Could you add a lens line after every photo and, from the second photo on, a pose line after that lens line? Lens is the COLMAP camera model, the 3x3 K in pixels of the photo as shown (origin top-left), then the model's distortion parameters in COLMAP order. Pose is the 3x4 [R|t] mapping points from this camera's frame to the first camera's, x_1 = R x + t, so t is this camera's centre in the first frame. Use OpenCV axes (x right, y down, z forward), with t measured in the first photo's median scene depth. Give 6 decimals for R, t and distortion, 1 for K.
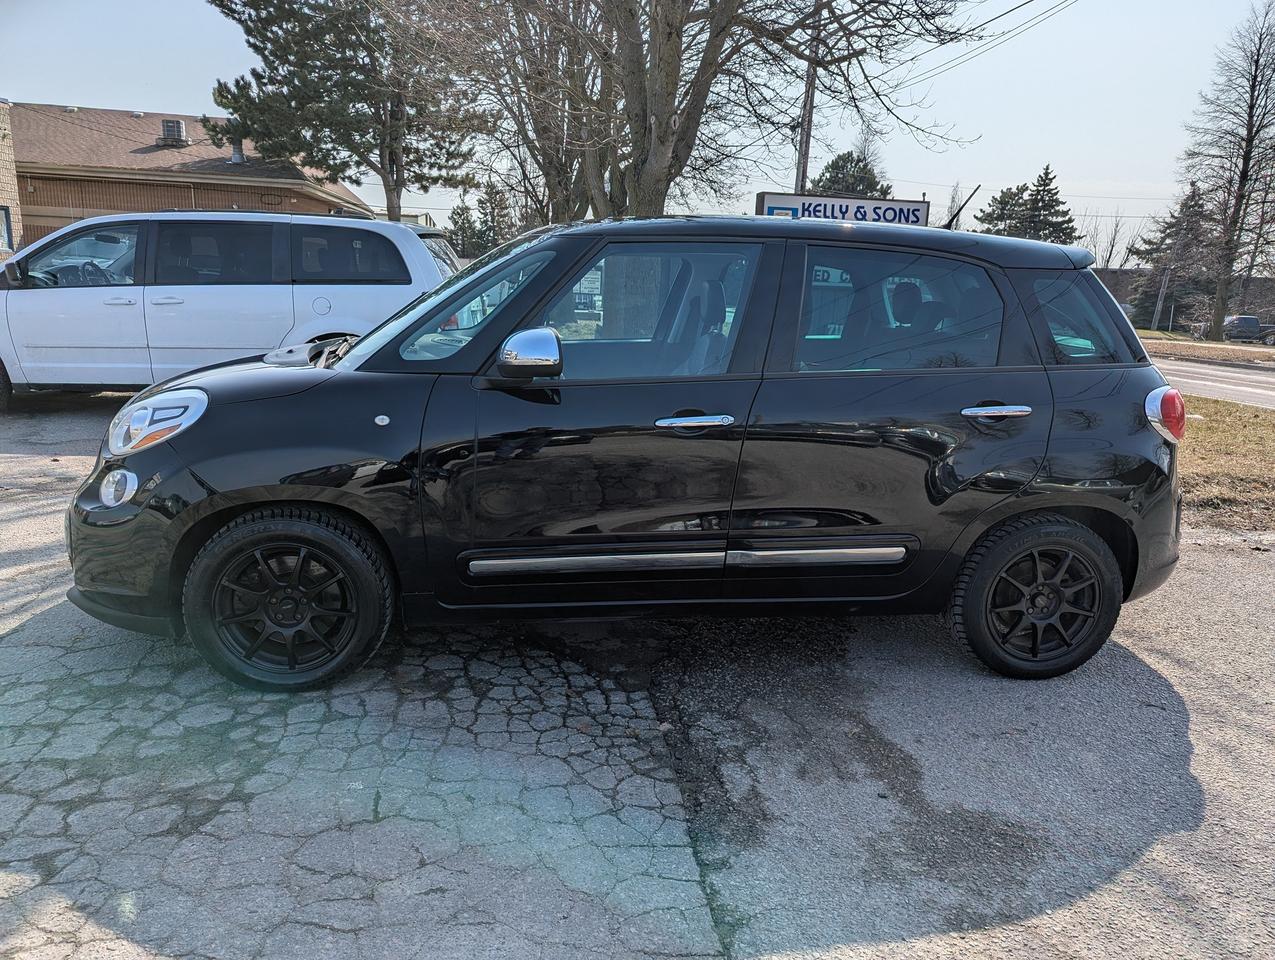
lens RADIAL K [[908.2, 0, 642.9], [0, 908.2, 477.9], [0, 0, 1]] dist [0.029119, -0.015041]
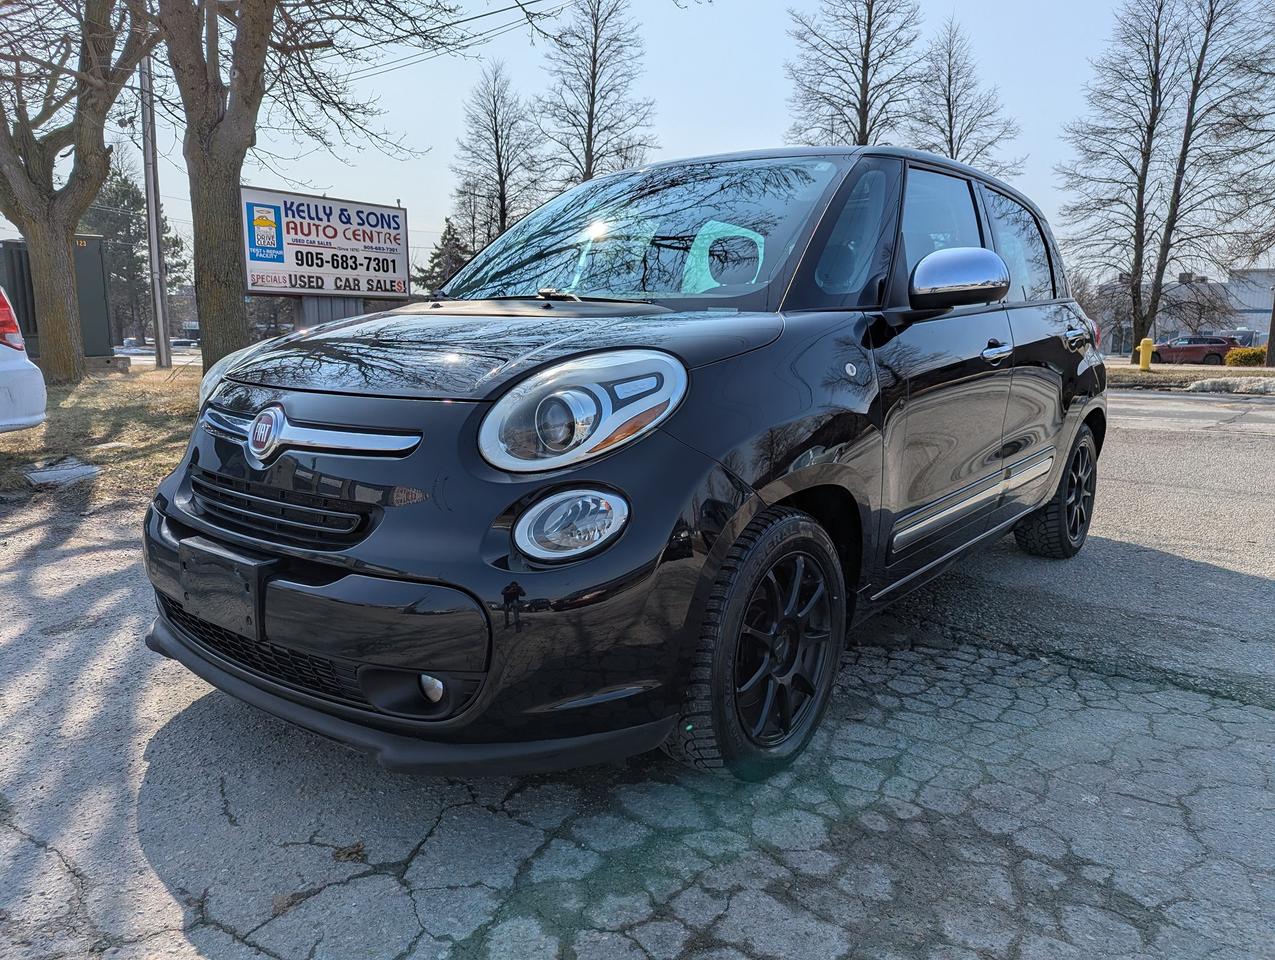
lens RADIAL K [[908.2, 0, 640.7], [0, 908.2, 484.9], [0, 0, 1]] dist [0.029119, -0.015041]
pose [[0.716113, -0.149859, 0.681707, -0.222974], [0.166385, 0.985175, 0.041787, -0.007126], [-0.677863, 0.083502, 0.730431, 0.131956]]
